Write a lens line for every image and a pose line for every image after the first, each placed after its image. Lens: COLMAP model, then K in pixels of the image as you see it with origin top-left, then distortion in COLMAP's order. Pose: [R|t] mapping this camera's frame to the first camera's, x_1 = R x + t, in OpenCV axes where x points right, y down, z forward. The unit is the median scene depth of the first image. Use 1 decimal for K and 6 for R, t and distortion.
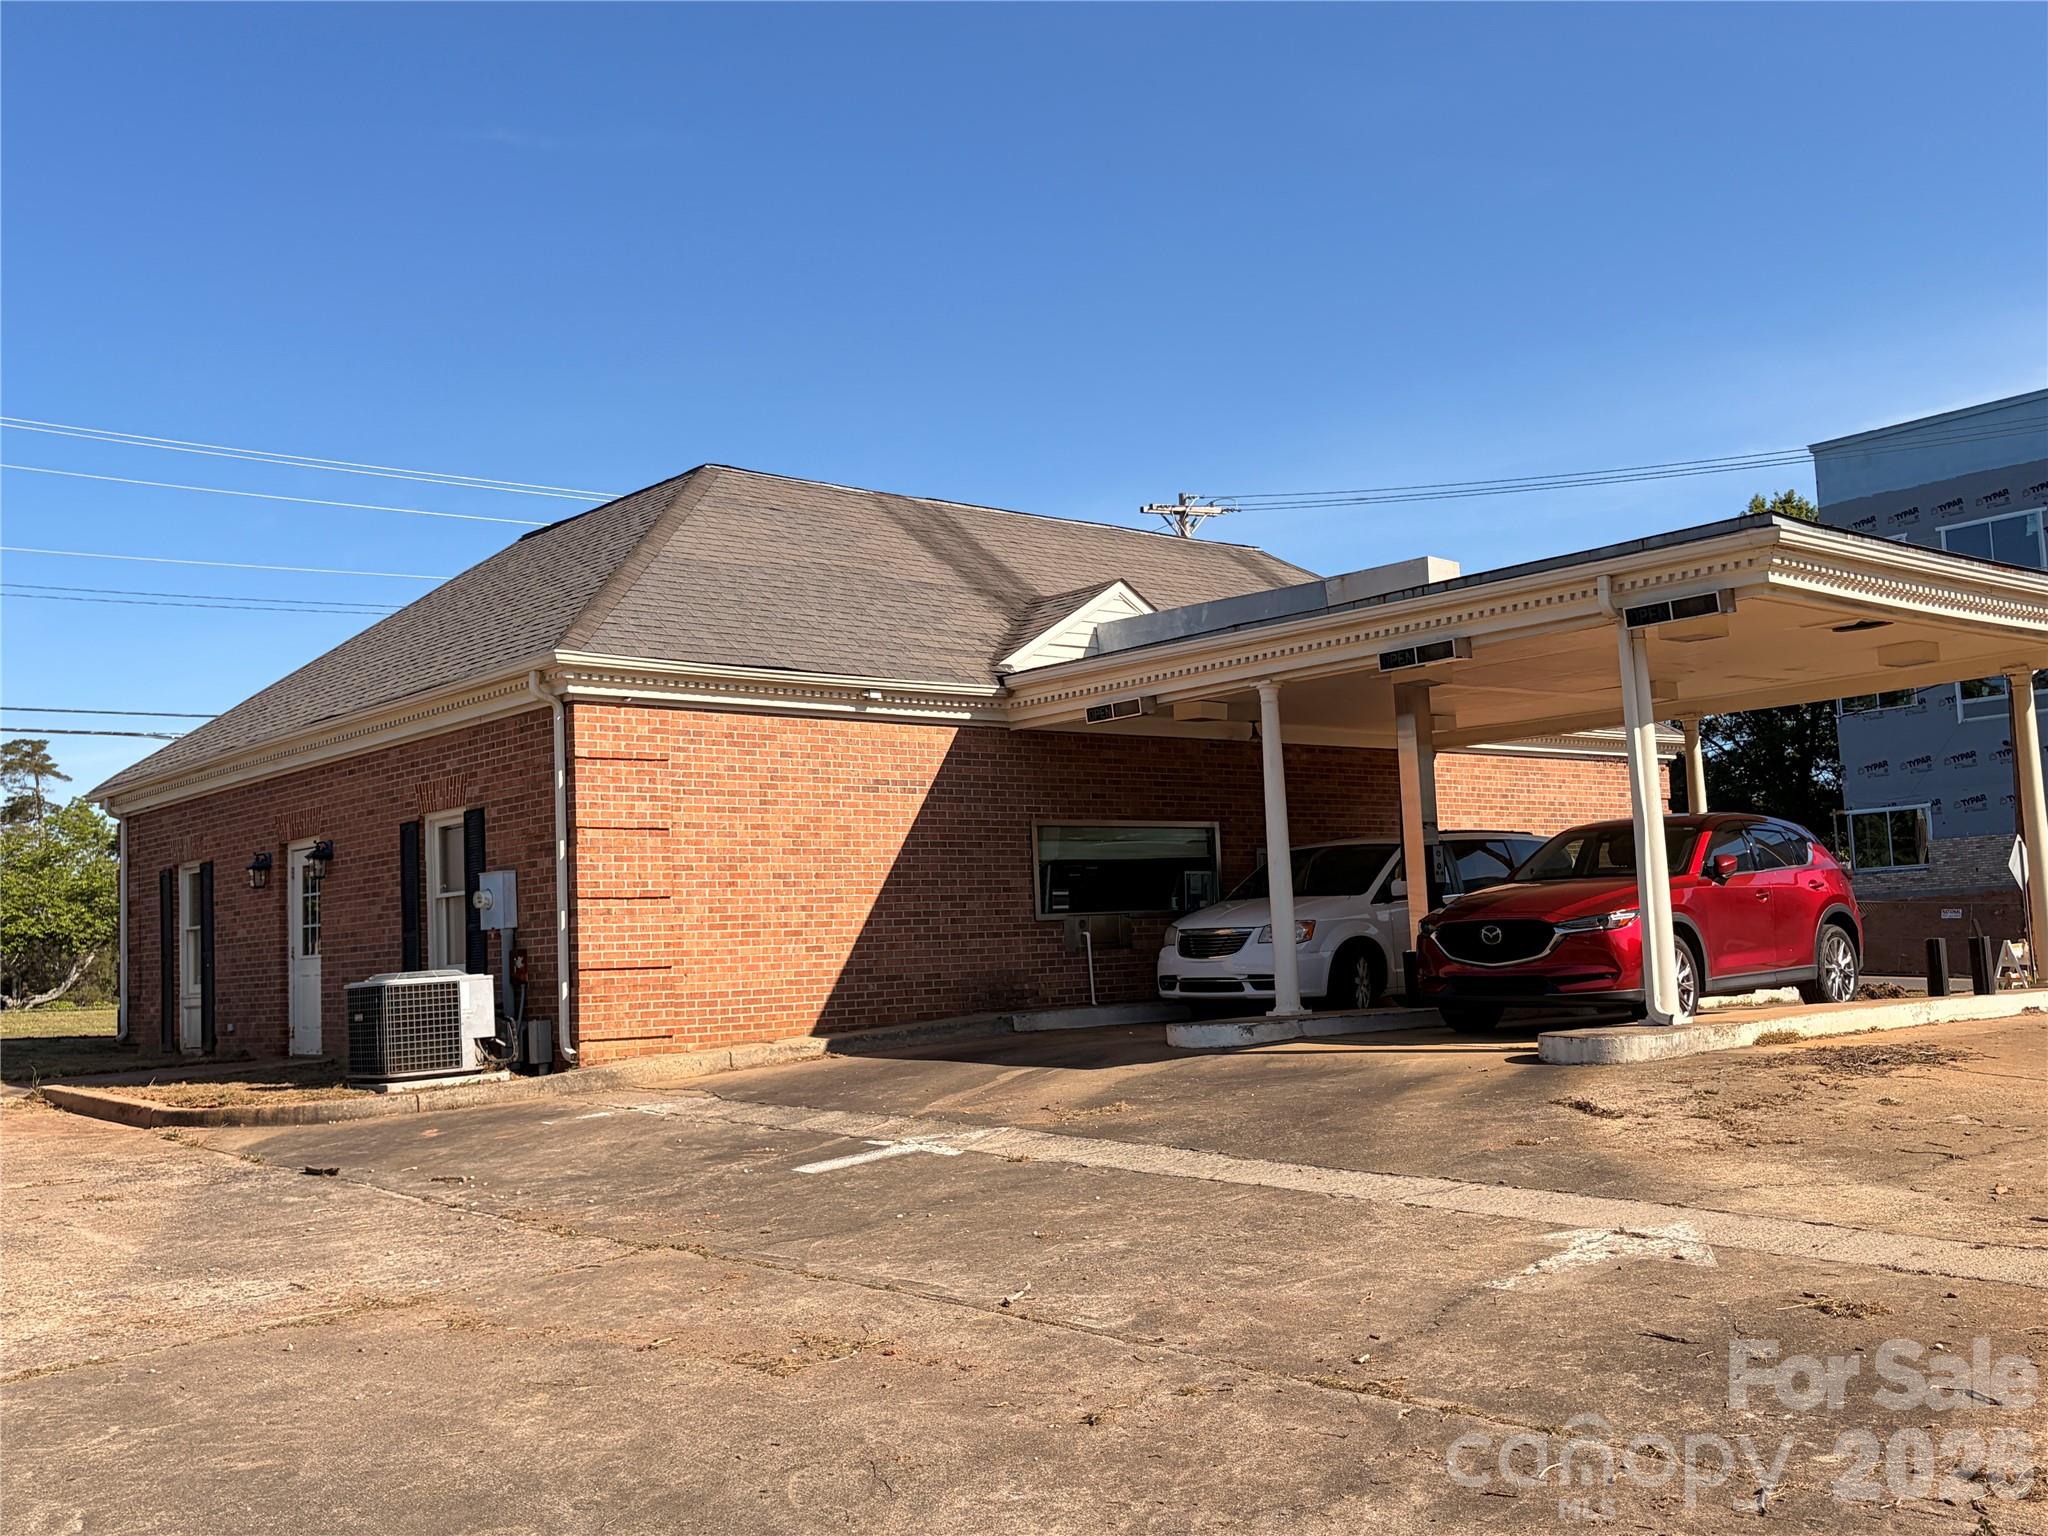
lens RADIAL K [[2047.0, 0, 1024.0], [0, 2047.0, 768.0], [0, 0, 1]] dist [0.049639, 0.003522]
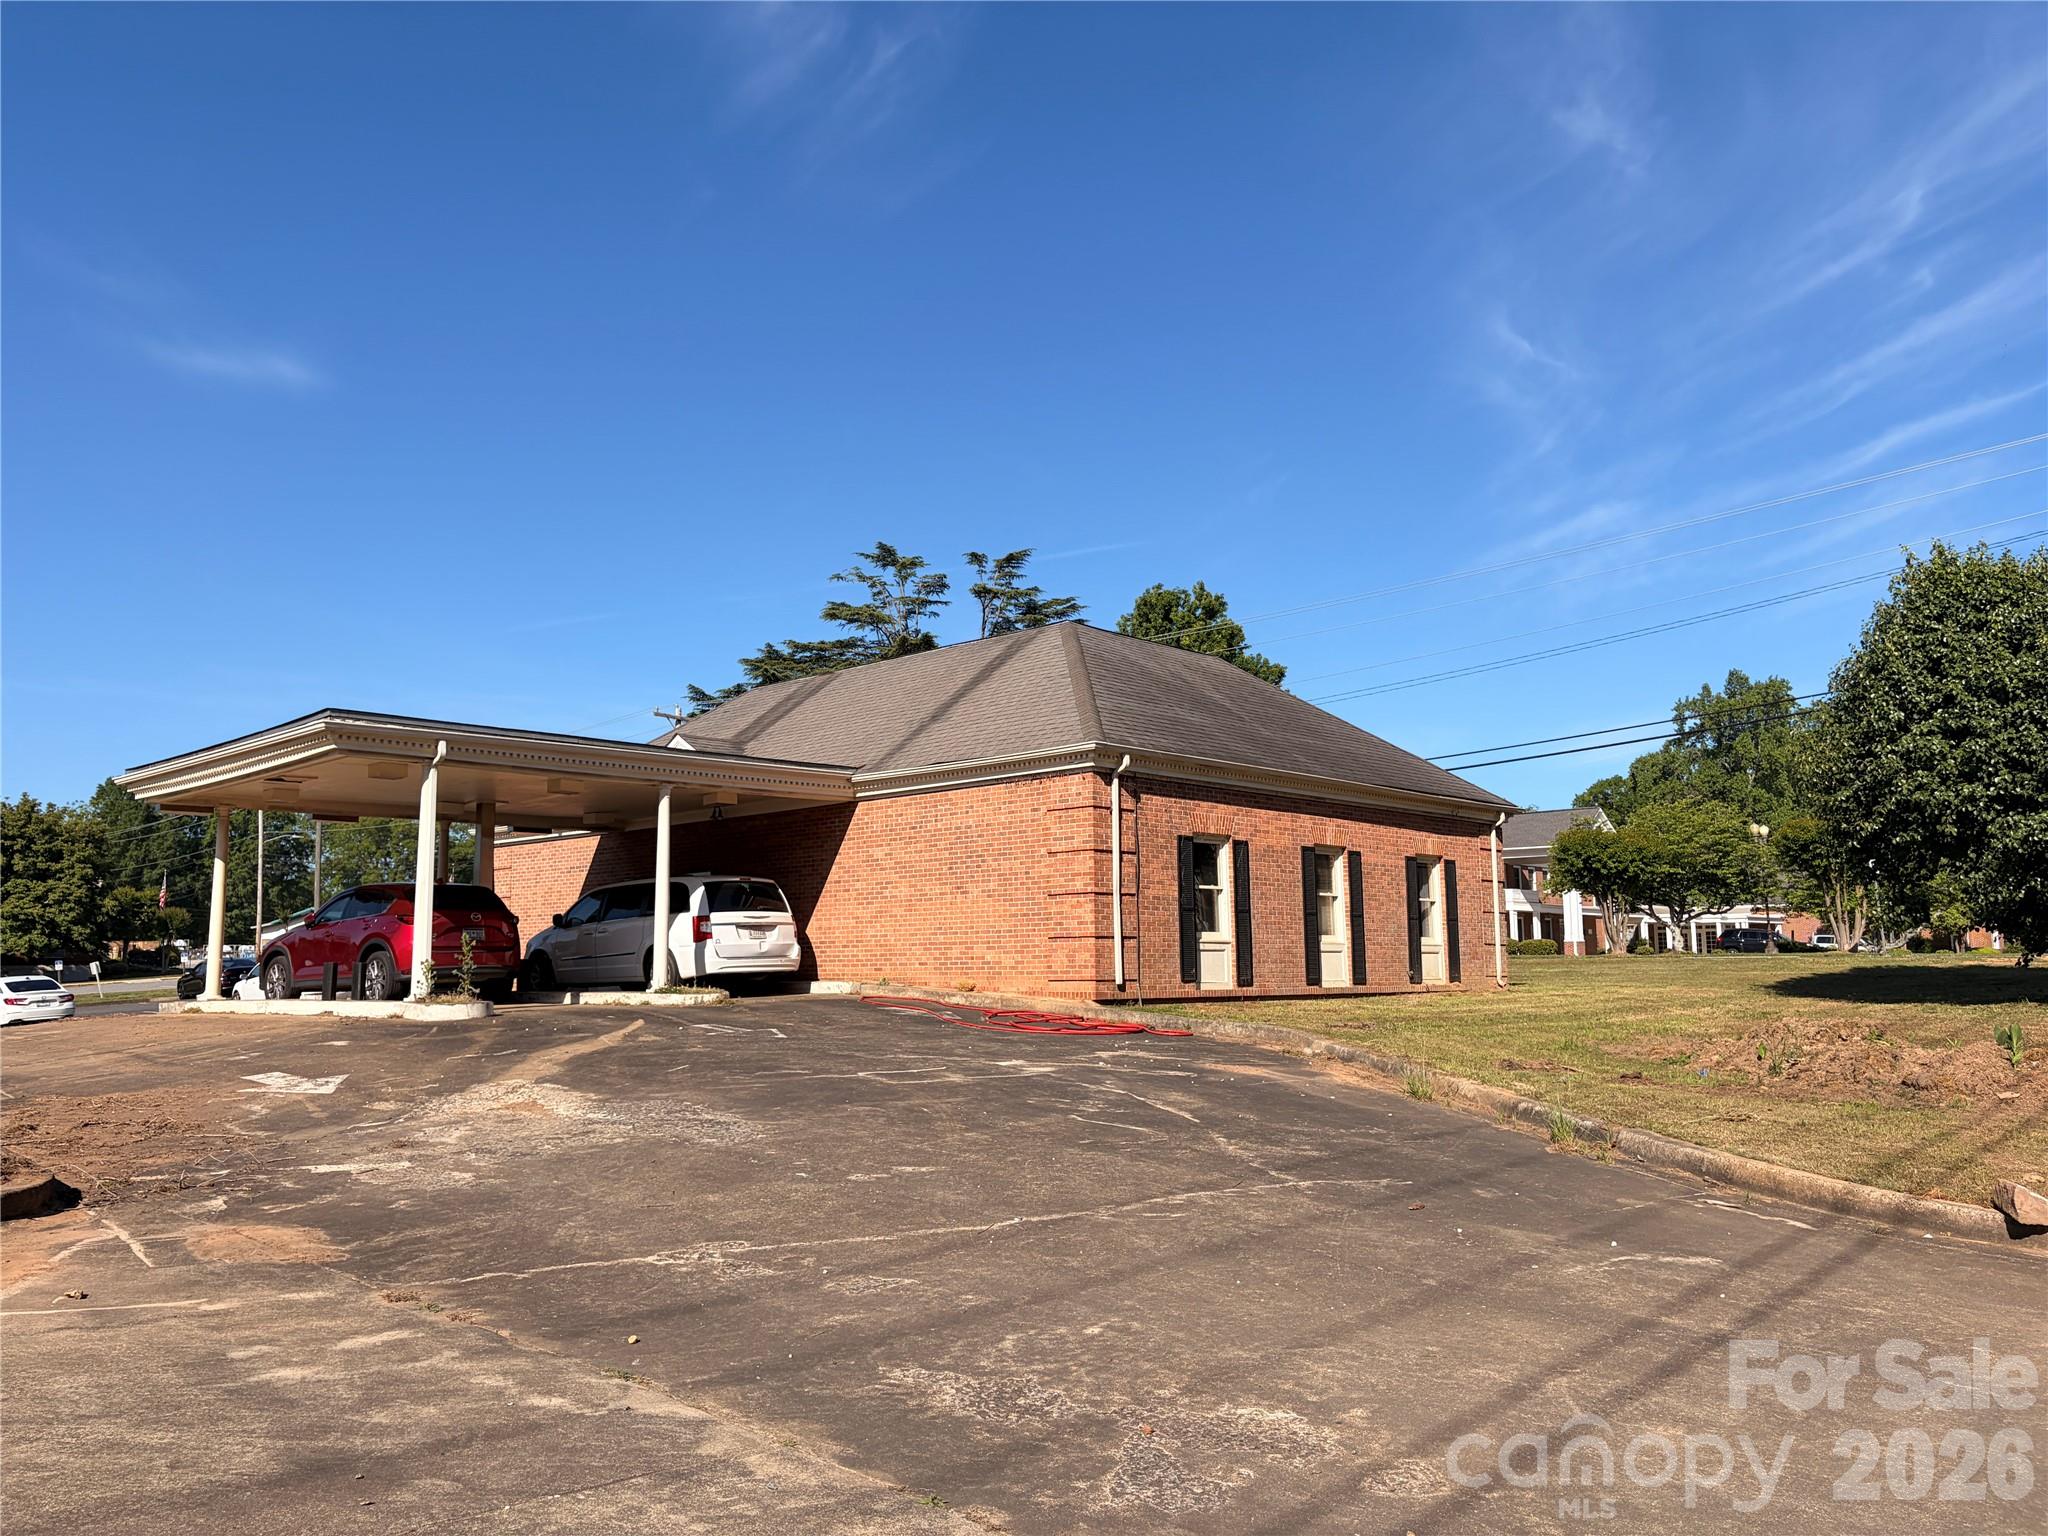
lens RADIAL K [[1561.9, 0, 1024.0], [0, 1561.9, 768.0], [0, 0, 1]] dist [0.068818, -0.004286]
pose [[0.159204, -0.083845, -0.983679, 1.498823], [0.116761, 0.990993, -0.065572, 0.061320], [0.980317, -0.104416, 0.167560, 1.125958]]
